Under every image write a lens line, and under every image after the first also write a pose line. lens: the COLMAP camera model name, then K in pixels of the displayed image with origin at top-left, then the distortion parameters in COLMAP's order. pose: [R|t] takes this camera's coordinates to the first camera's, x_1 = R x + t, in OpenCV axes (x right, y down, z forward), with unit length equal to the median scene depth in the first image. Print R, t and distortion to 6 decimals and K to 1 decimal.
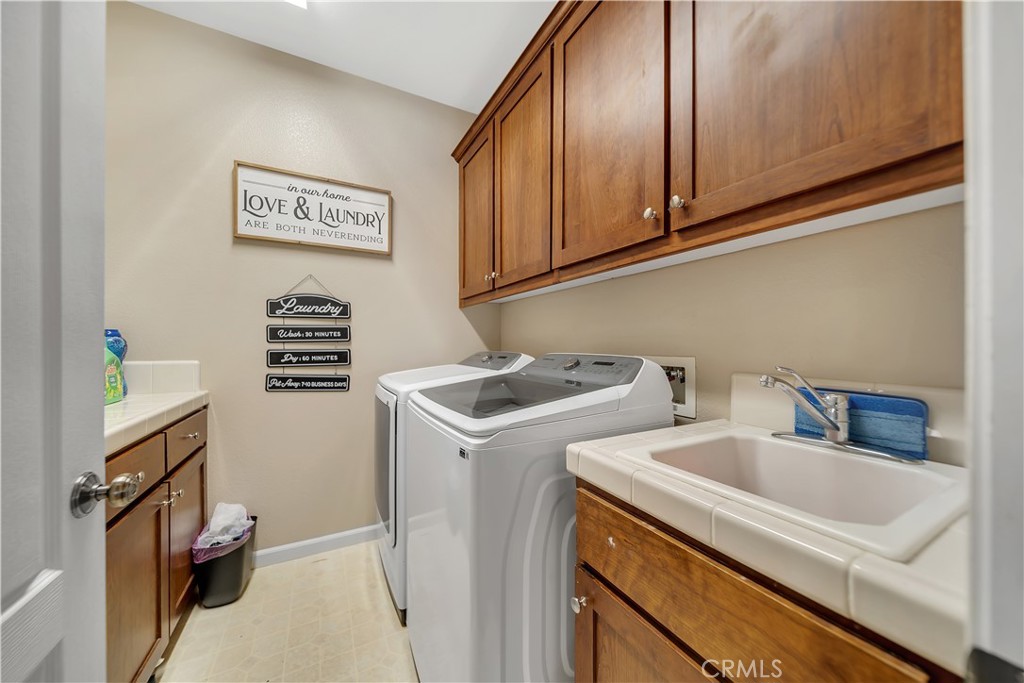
lens RADIAL K [[358.0, 0, 507.5], [0, 358.0, 343.6], [0, 0, 1]] dist [-0.001593, -0.000171]
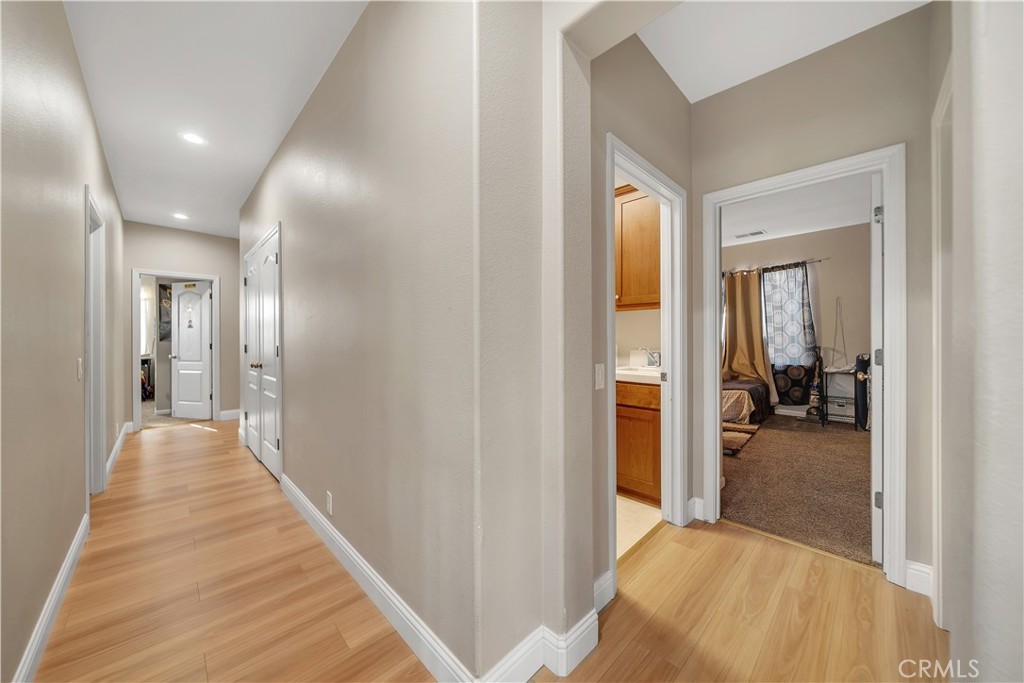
lens RADIAL K [[358.0, 0, 507.5], [0, 358.0, 343.6], [0, 0, 1]] dist [-0.001593, -0.000171]
pose [[0.960636, -0.004888, 0.277767, -1.498524], [0.004668, 0.999988, 0.001453, 0.031234], [-0.277770, -0.000099, 0.960647, -2.004767]]
